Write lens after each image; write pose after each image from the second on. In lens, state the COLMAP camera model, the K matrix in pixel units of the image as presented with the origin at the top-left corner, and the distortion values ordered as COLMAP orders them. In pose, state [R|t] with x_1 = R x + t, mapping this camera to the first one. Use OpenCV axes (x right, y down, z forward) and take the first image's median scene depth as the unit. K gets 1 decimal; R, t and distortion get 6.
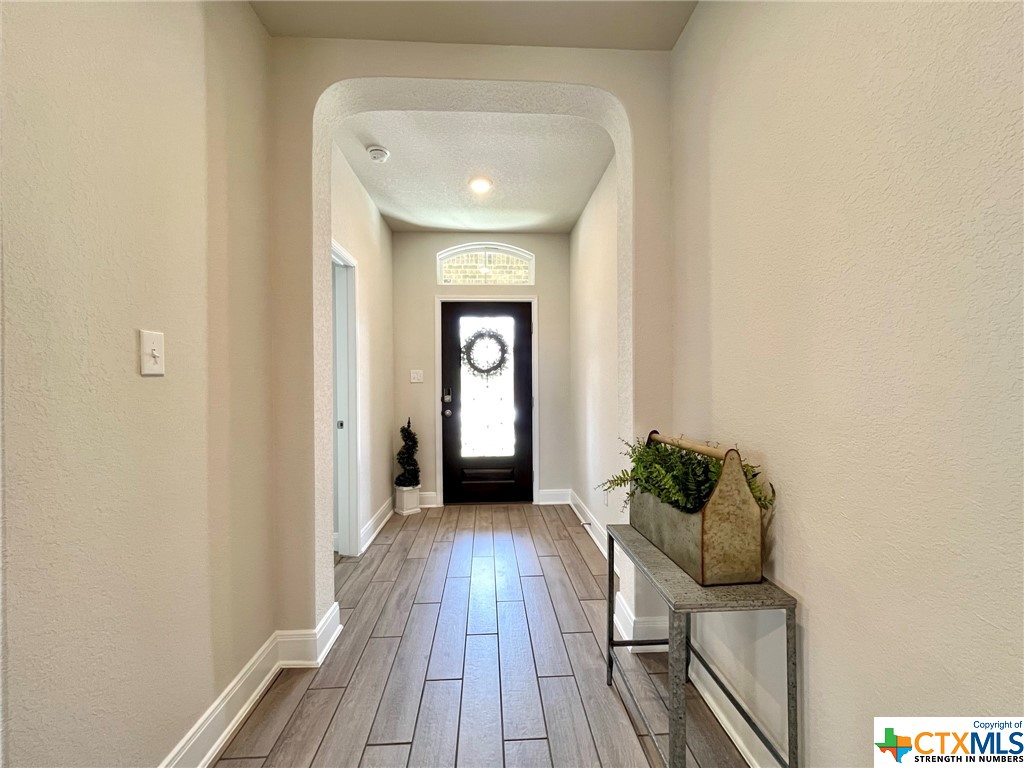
lens RADIAL K [[414.2, 0, 507.5], [0, 414.2, 382.5], [0, 0, 1]] dist [-0.002256, -0.001149]
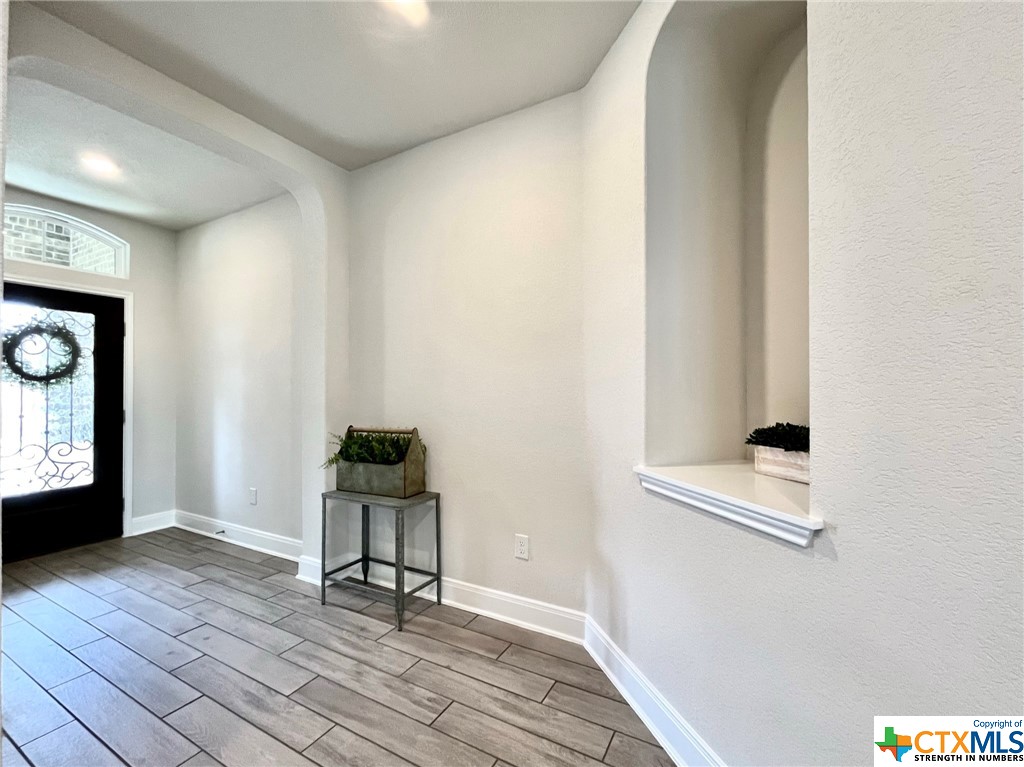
lens RADIAL K [[422.9, 0, 521.2], [0, 422.9, 387.4], [0, 0, 1]] dist [-0.016682, -0.000729]
pose [[0.504194, 0.009159, 0.863542, -0.270685], [-0.000554, 0.999947, -0.010283, -0.004153], [-0.863591, 0.004706, 0.504172, -0.134982]]
